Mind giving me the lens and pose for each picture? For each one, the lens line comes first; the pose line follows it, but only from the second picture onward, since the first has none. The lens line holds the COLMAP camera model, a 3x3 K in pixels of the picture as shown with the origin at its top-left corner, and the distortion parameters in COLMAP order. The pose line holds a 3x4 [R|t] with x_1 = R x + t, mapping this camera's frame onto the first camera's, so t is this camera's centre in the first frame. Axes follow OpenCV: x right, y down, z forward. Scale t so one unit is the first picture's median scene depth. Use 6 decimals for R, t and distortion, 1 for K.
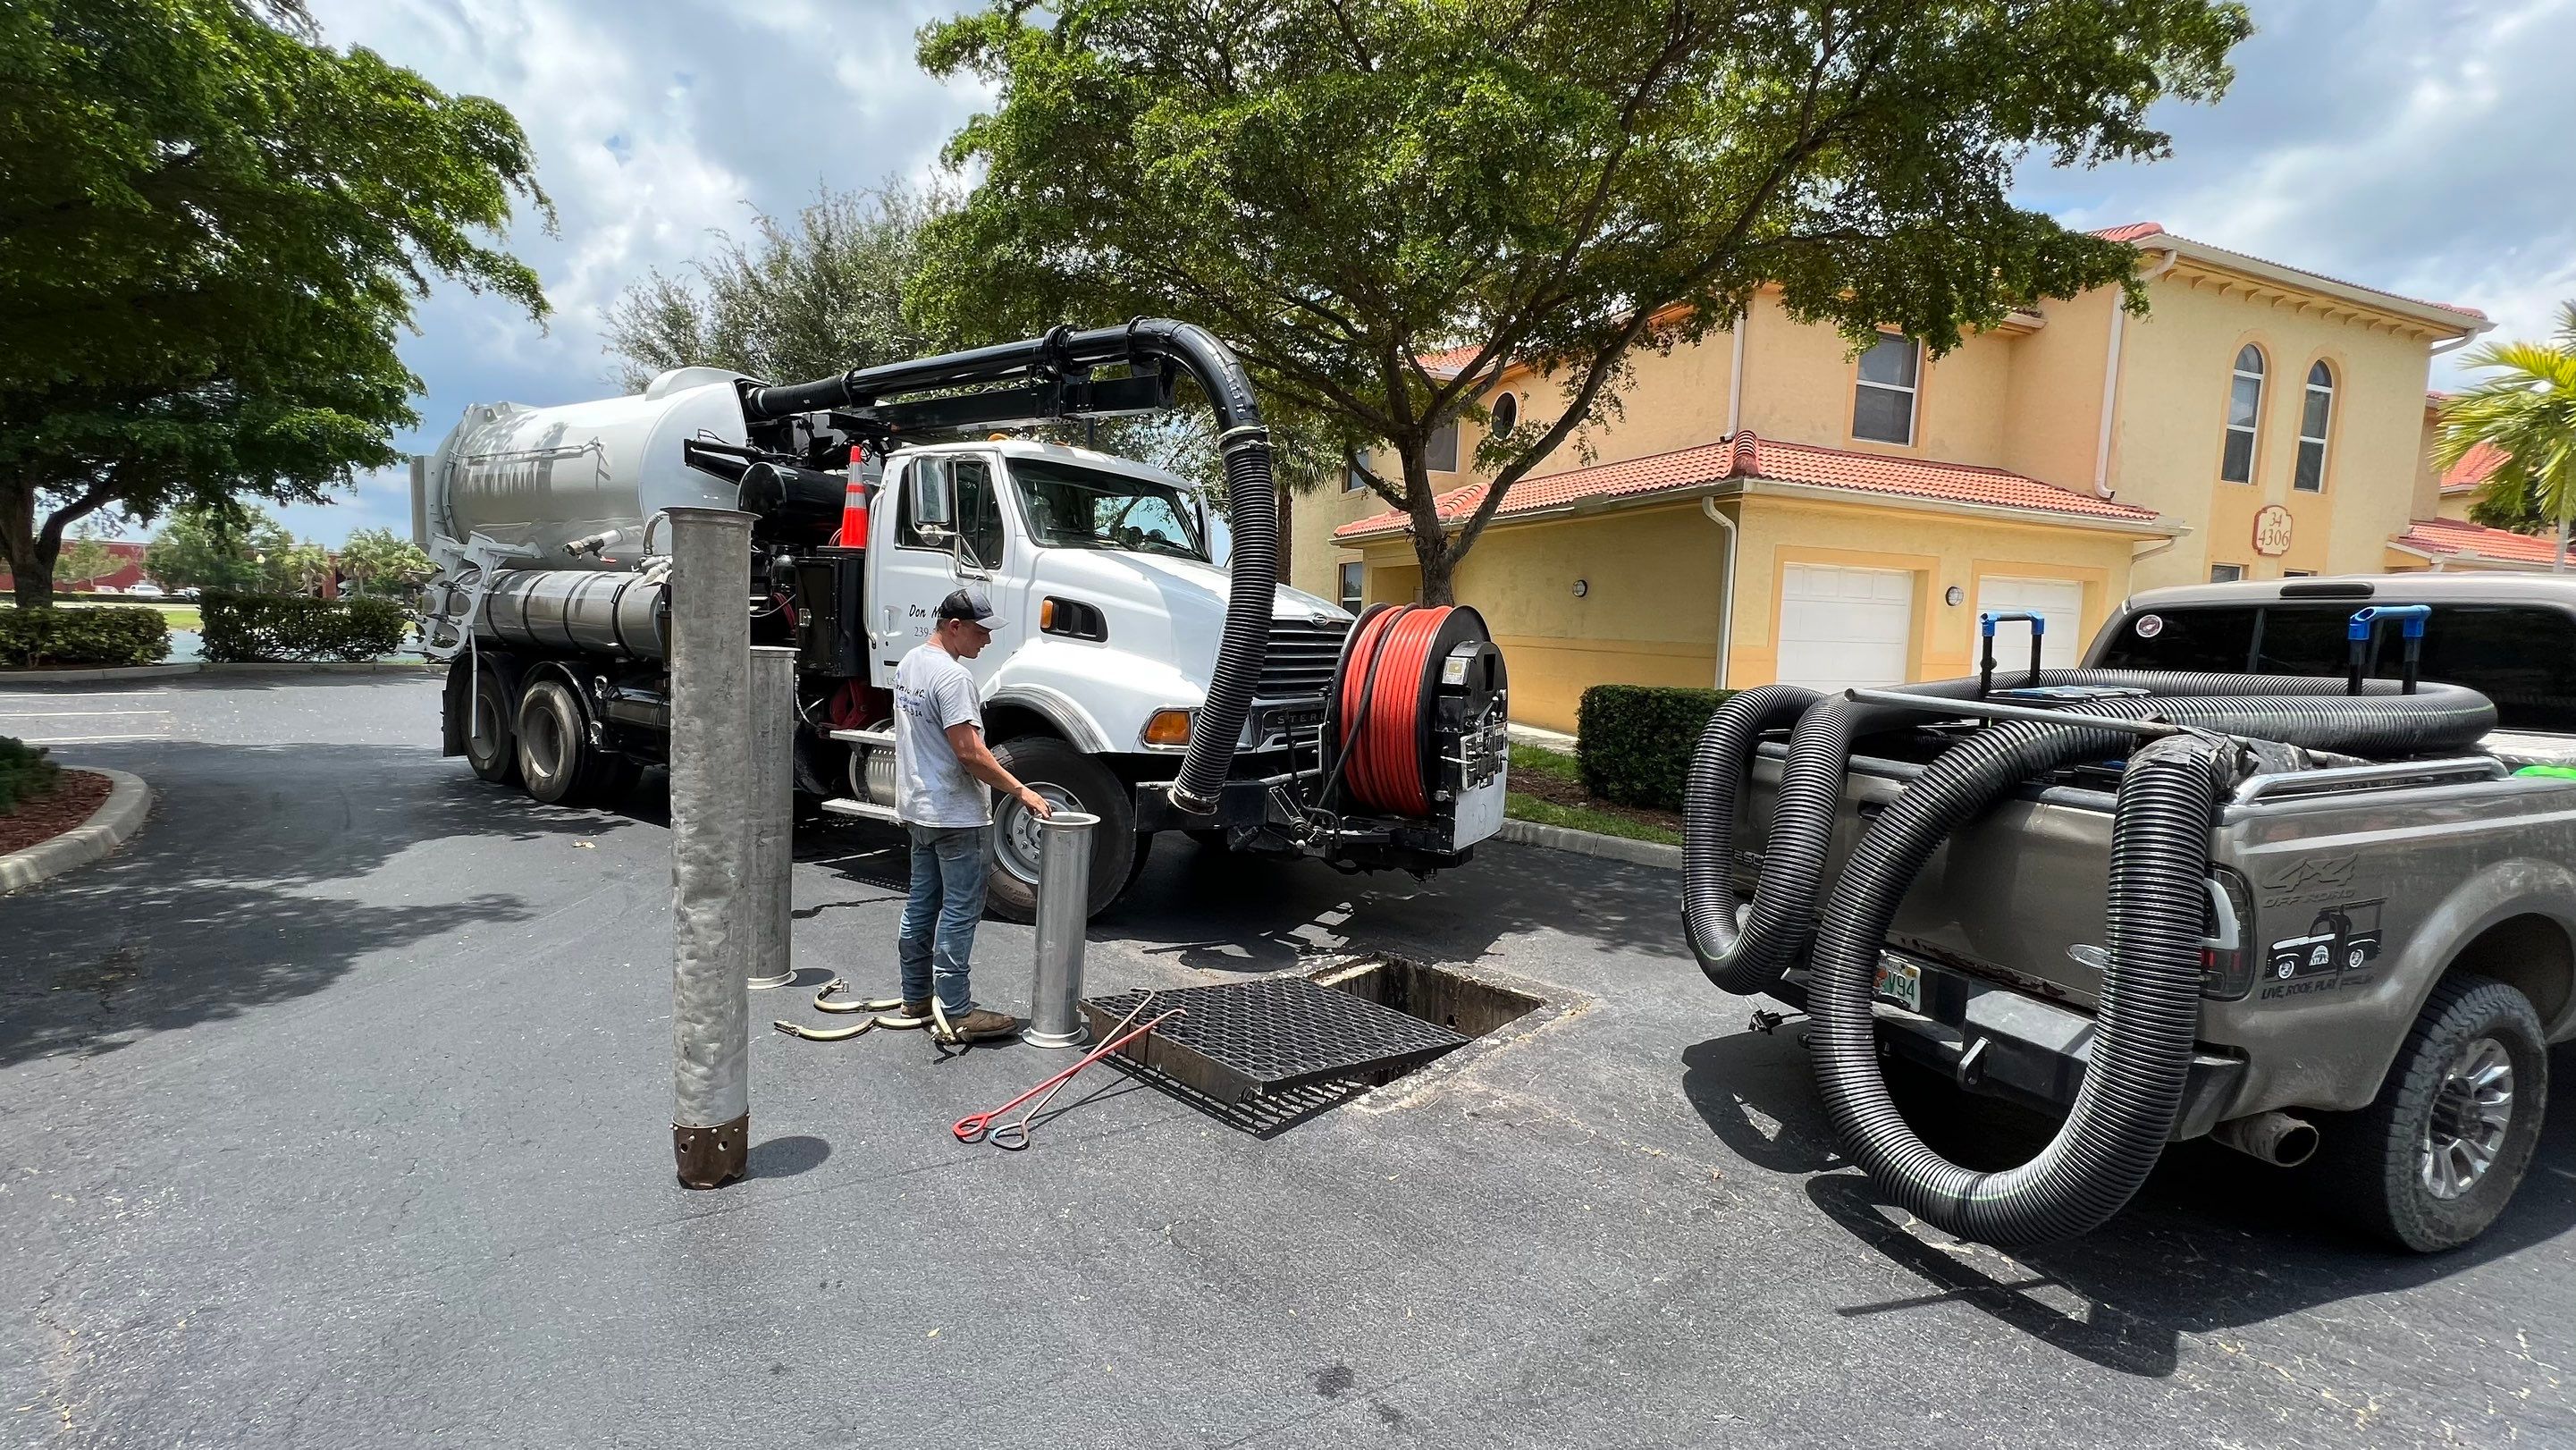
lens RADIAL K [[1017.5, 0, 1276.6], [0, 1017.5, 711.5], [0, 0, 1]] dist [-0.000686, -0.000141]
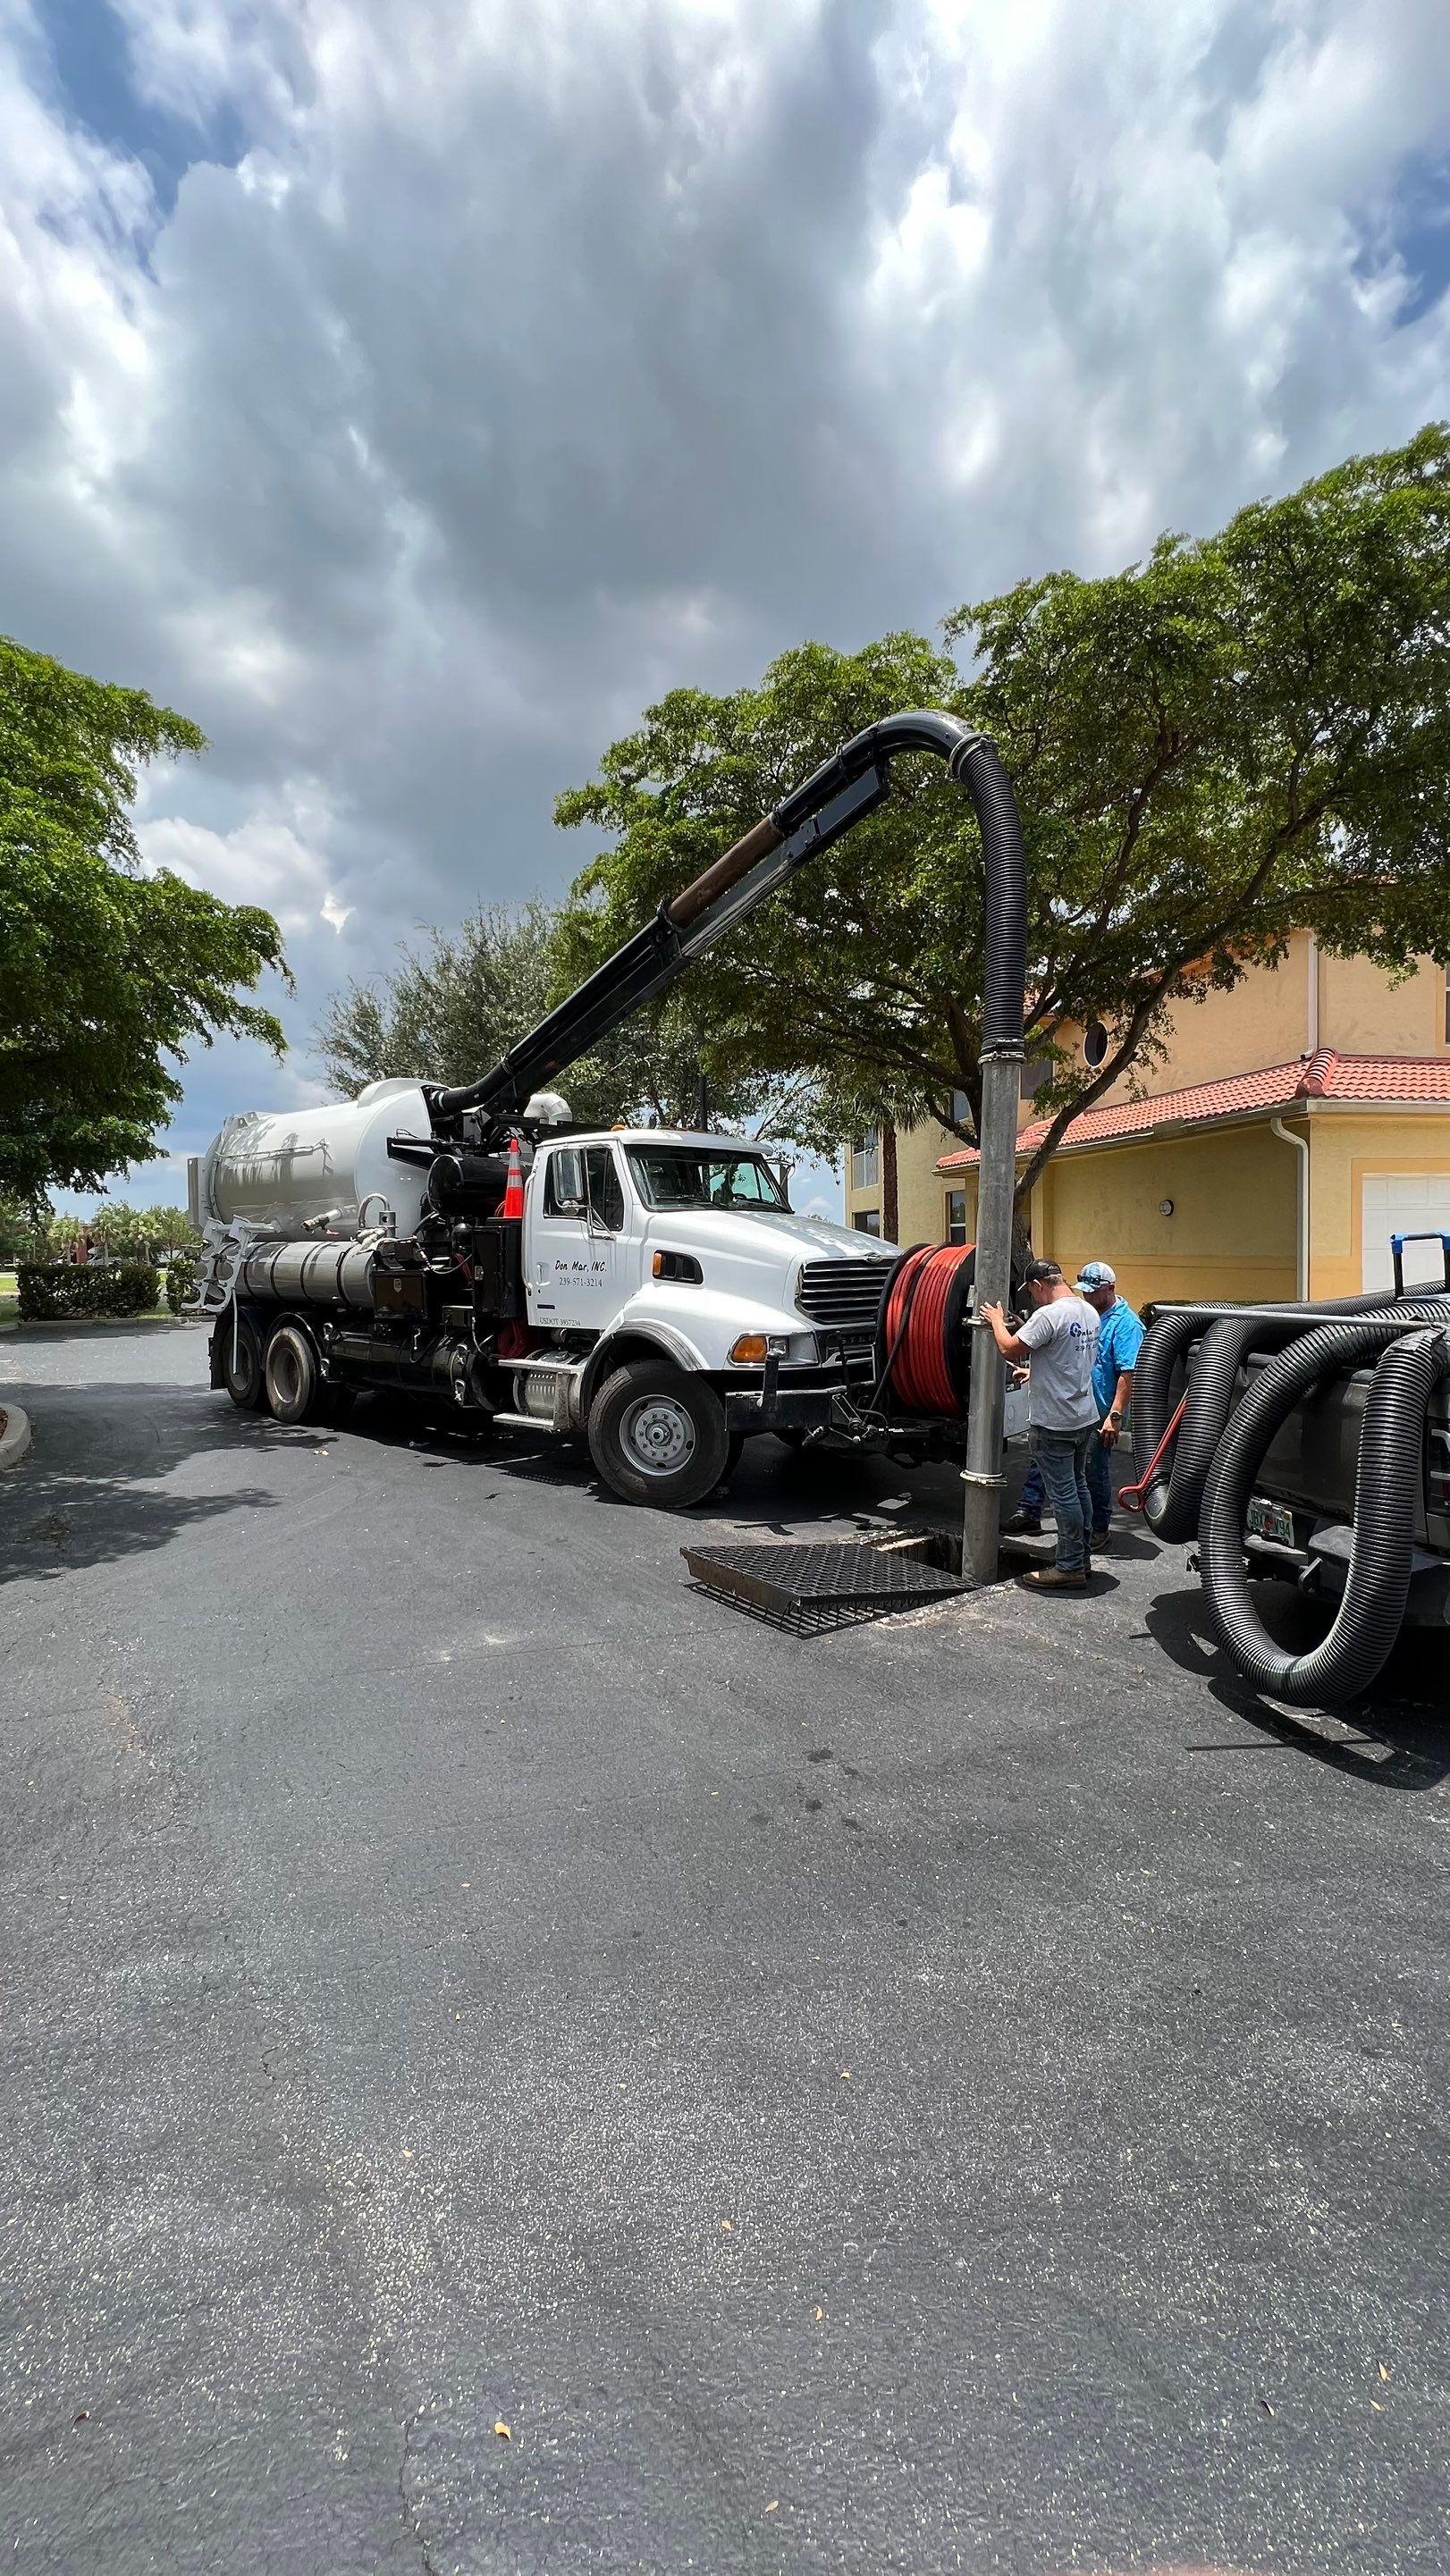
lens RADIAL K [[1014.1, 0, 735.5], [0, 1014.1, 1272.9], [0, 0, 1]] dist [0.000626, -0.000008]
pose [[0.984436, -0.041583, -0.170752, 0.070819], [0.030573, 0.997310, -0.066617, 0.003408], [0.173063, 0.060359, 0.983060, -0.190603]]
